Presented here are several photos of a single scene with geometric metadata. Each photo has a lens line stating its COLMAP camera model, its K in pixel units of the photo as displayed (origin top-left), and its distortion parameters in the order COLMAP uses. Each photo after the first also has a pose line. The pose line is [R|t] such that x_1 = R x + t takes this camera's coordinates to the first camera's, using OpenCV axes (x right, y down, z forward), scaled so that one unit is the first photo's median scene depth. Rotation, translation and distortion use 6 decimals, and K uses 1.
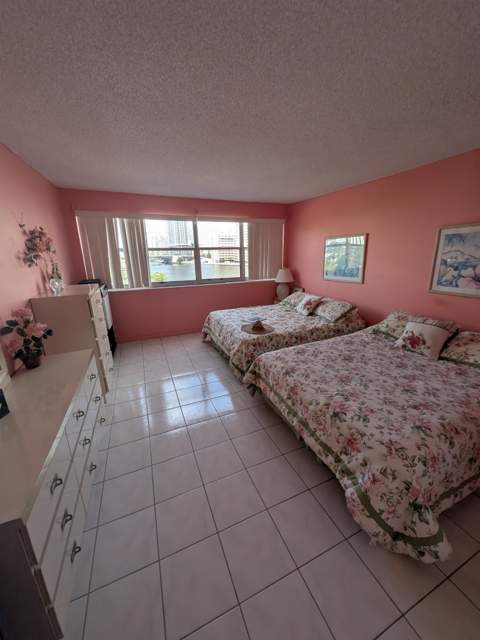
lens RADIAL K [[242.6, 0, 242.3], [0, 242.6, 319.1], [0, 0, 1]] dist [0.002678, -0.000206]
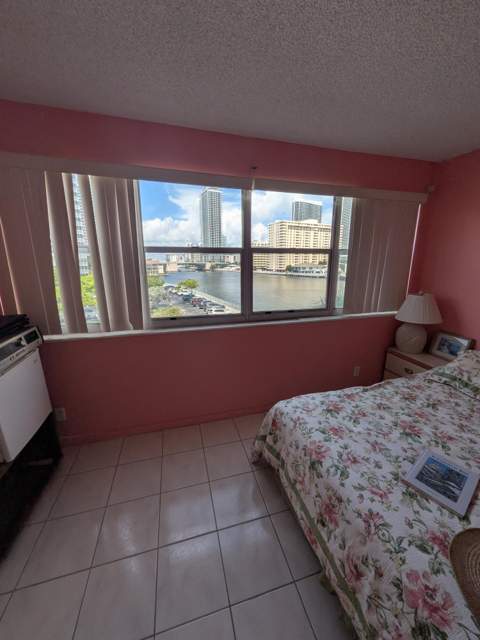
lens RADIAL K [[242.6, 0, 242.3], [0, 242.6, 319.1], [0, 0, 1]] dist [0.002678, -0.000206]
pose [[0.991731, 0.047617, -0.119175, -0.153861], [-0.051367, 0.998271, -0.028588, -0.160032], [0.117608, 0.034474, 0.992462, 0.606582]]
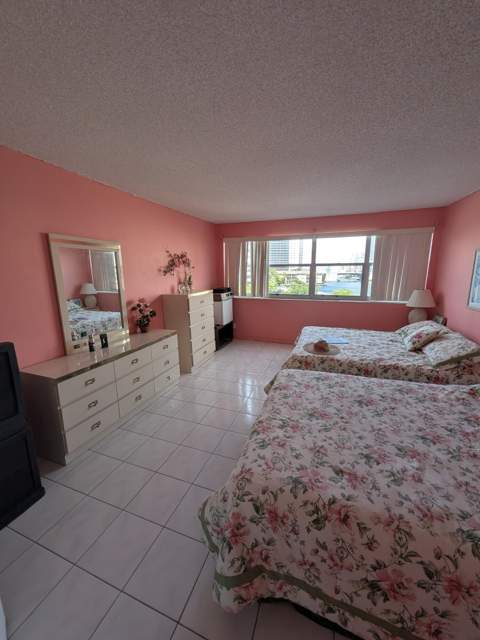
lens RADIAL K [[242.6, 0, 242.3], [0, 242.6, 319.1], [0, 0, 1]] dist [0.002678, -0.000206]
pose [[0.730354, 0.145792, -0.667329, 0.362108], [-0.188325, 0.982071, 0.008444, -0.019005], [0.656595, 0.119507, 0.744715, 0.074996]]
